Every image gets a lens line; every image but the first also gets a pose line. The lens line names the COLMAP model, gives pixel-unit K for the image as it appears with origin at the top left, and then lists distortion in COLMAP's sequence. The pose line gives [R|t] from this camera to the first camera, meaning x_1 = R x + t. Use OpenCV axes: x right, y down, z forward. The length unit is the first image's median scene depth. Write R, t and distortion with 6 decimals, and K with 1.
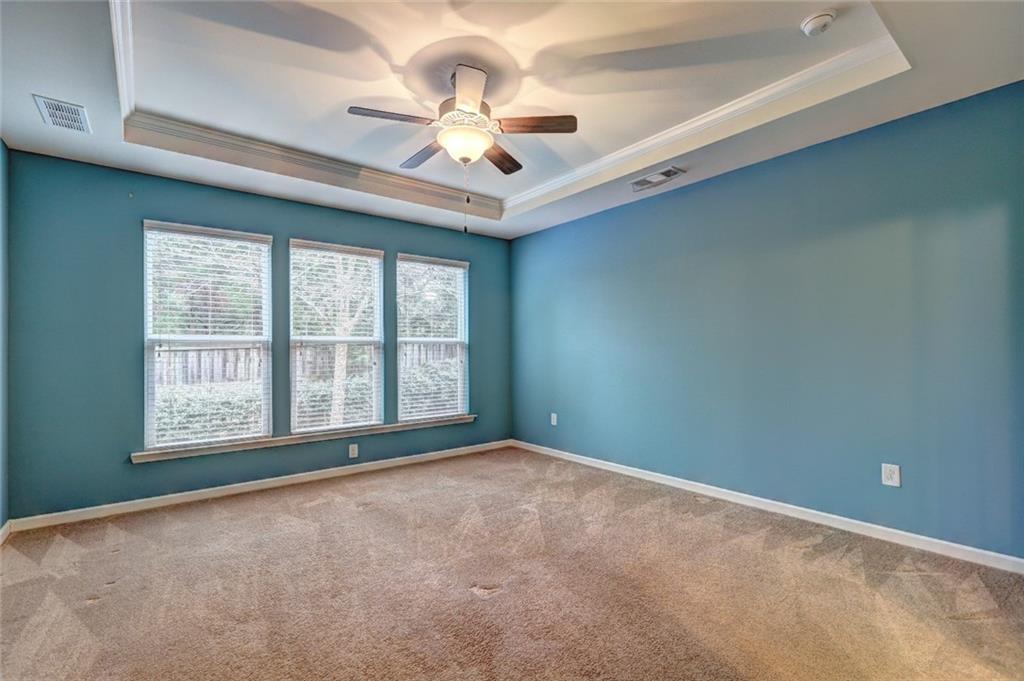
lens RADIAL K [[458.9, 0, 510.0], [0, 458.9, 347.0], [0, 0, 1]] dist [-0.001457, 0.000936]
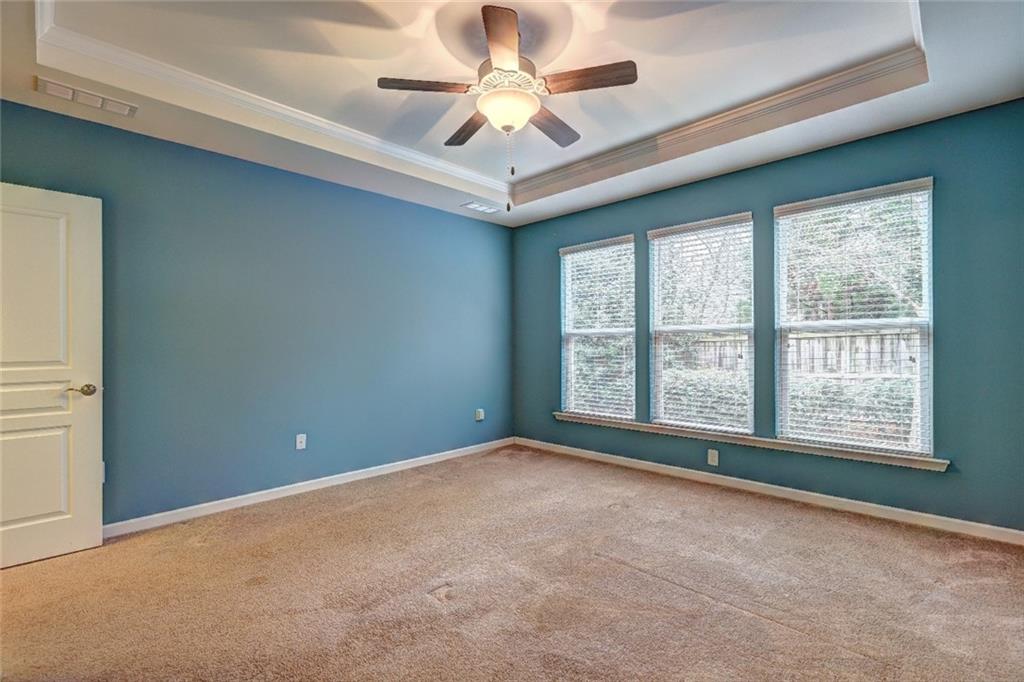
lens RADIAL K [[458.9, 0, 508.8], [0, 458.9, 342.7], [0, 0, 1]] dist [-0.001457, 0.000936]
pose [[0.125806, 0.003045, -0.992050, 0.455313], [0.016261, 0.999855, 0.005131, 0.001485], [0.991922, -0.016777, 0.125739, 0.512479]]
